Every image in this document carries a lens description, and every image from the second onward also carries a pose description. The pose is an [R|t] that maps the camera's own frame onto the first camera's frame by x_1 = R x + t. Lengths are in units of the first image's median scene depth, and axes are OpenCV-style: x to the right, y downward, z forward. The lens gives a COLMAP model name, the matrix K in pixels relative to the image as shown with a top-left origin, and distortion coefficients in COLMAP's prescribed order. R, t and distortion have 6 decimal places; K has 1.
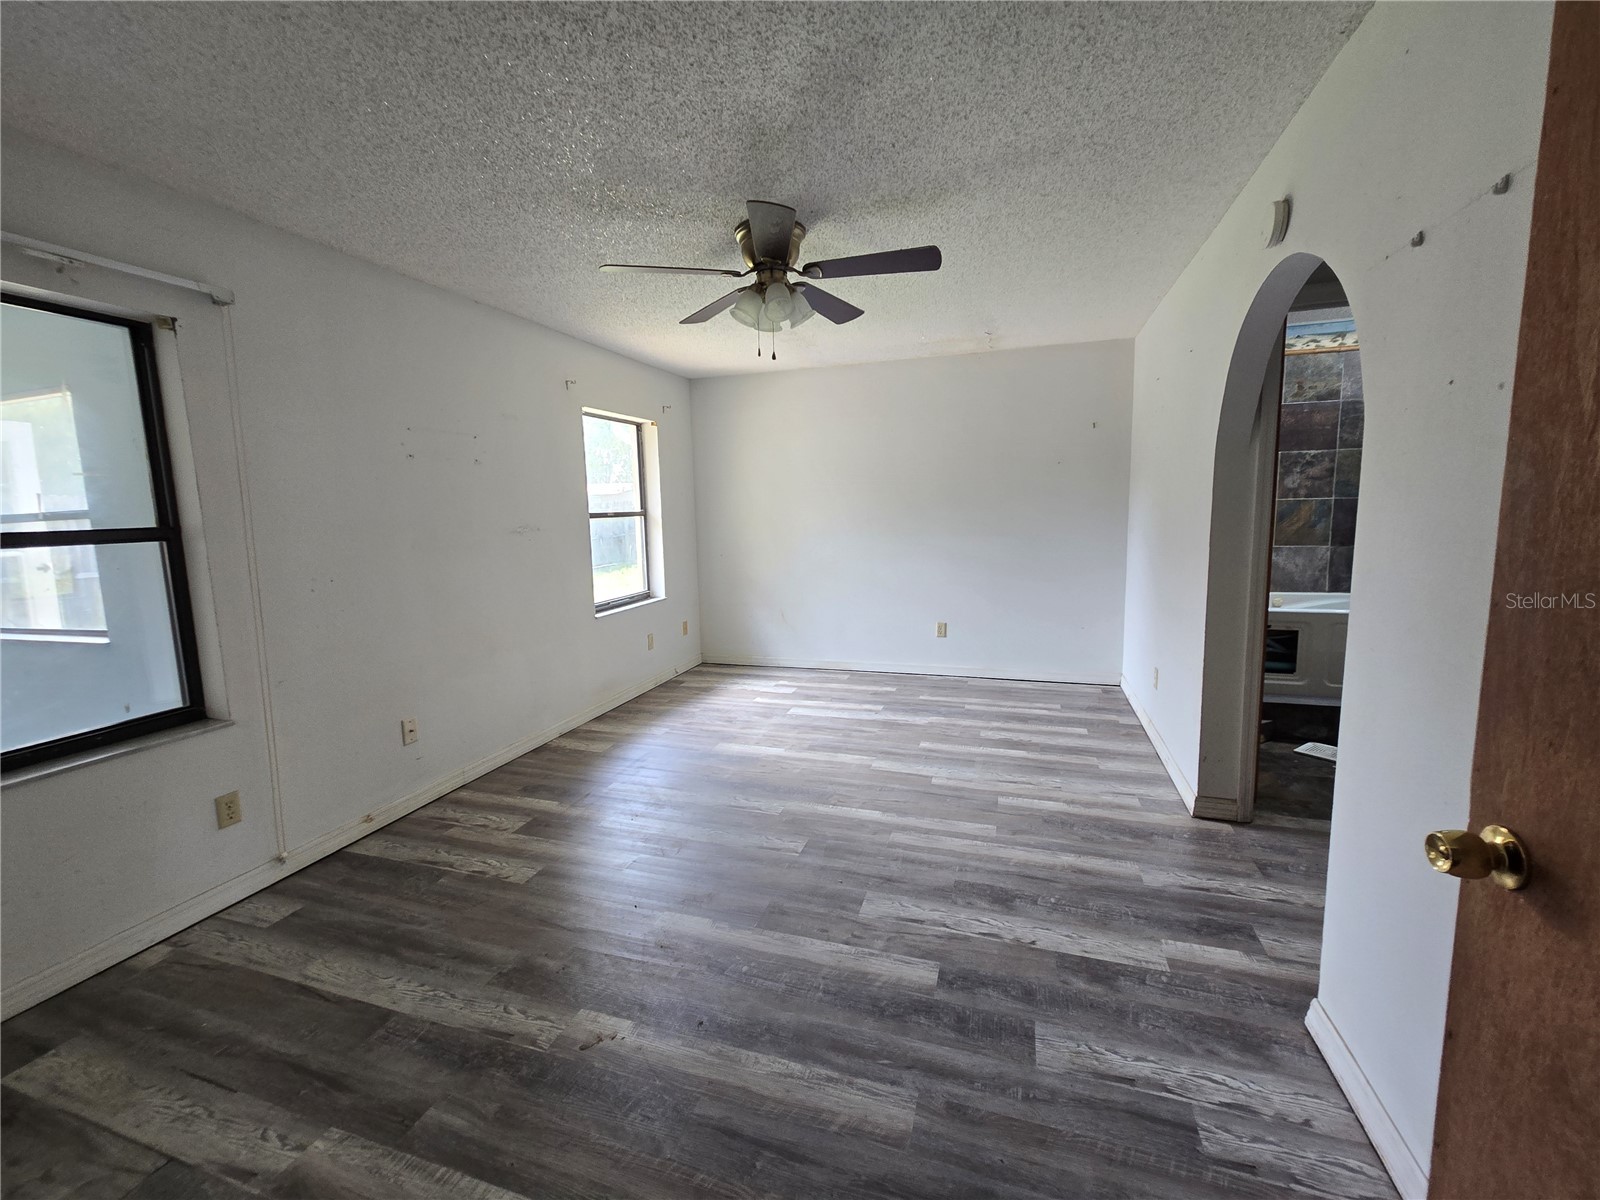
lens RADIAL K [[657.6, 0, 799.3], [0, 657.6, 591.7], [0, 0, 1]] dist [0.001625, 0.000624]
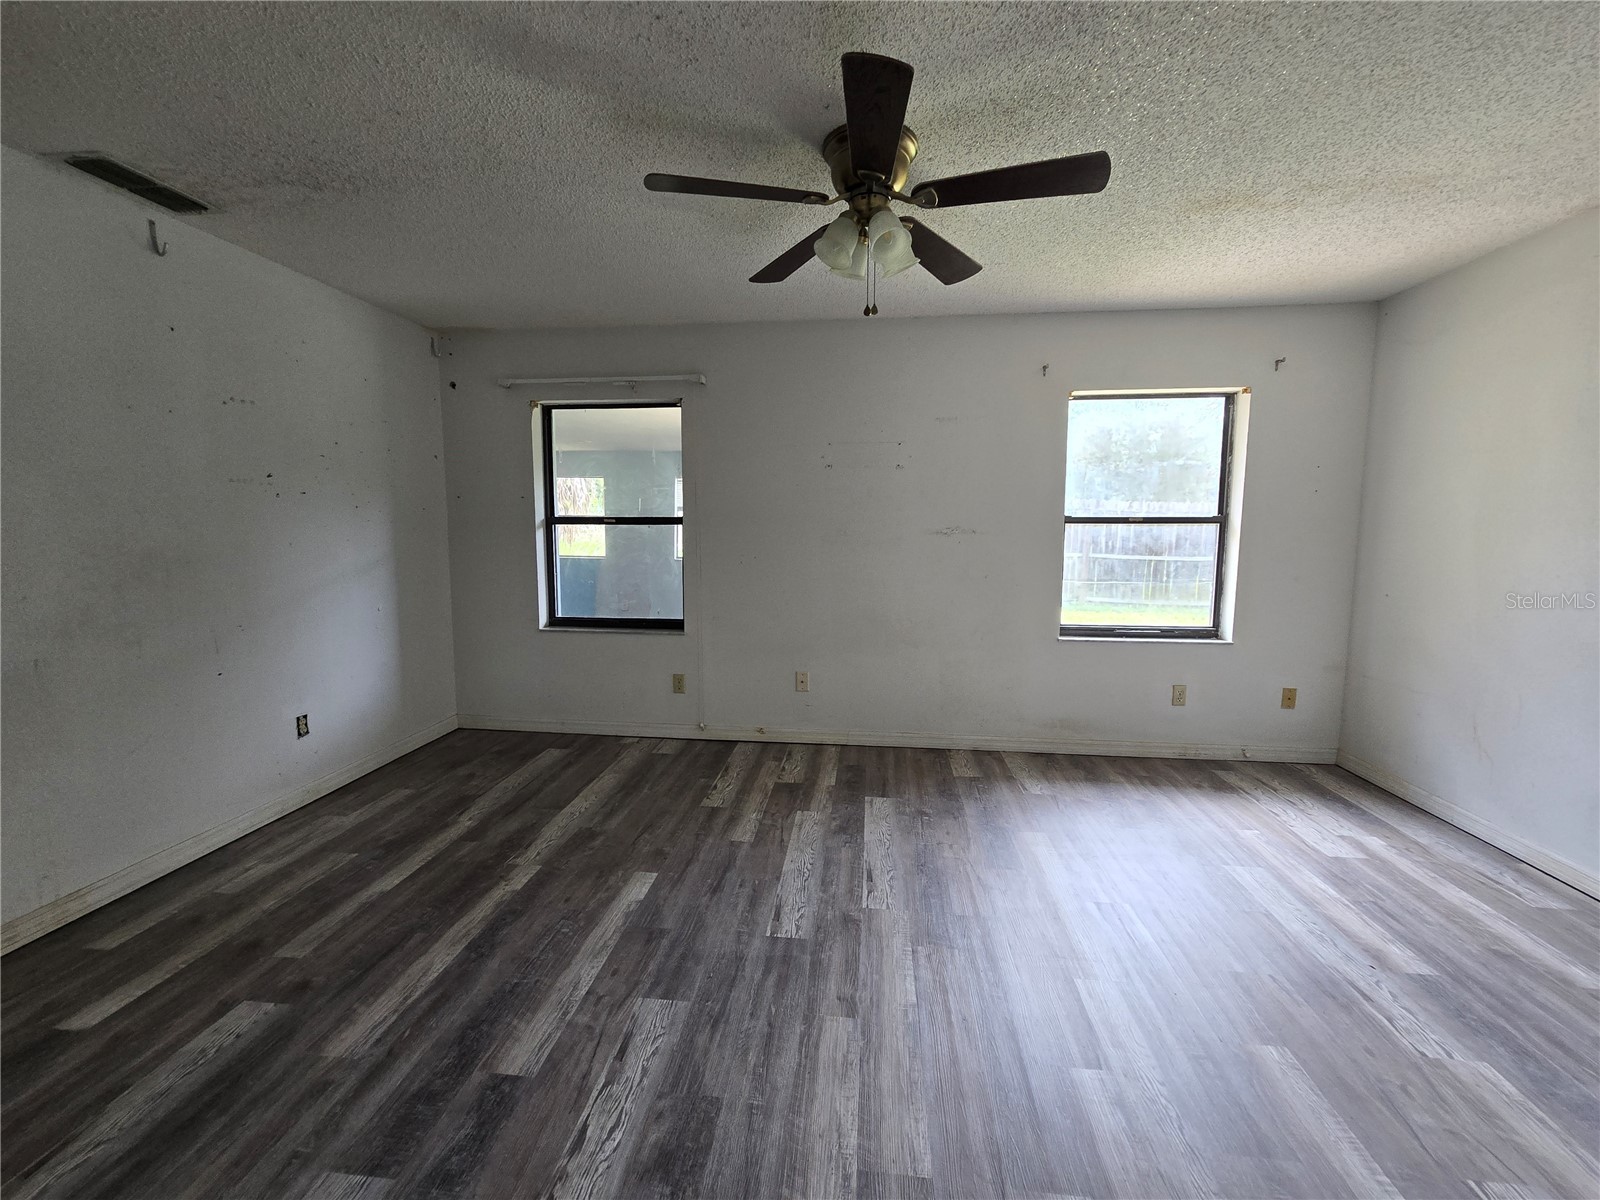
lens RADIAL K [[657.6, 0, 800.5], [0, 657.6, 598.6], [0, 0, 1]] dist [0.001625, 0.000624]
pose [[0.202258, 0.136803, -0.969730, 0.527726], [-0.132019, 0.984966, 0.111417, -0.076500], [0.970393, 0.105487, 0.217278, 0.583156]]
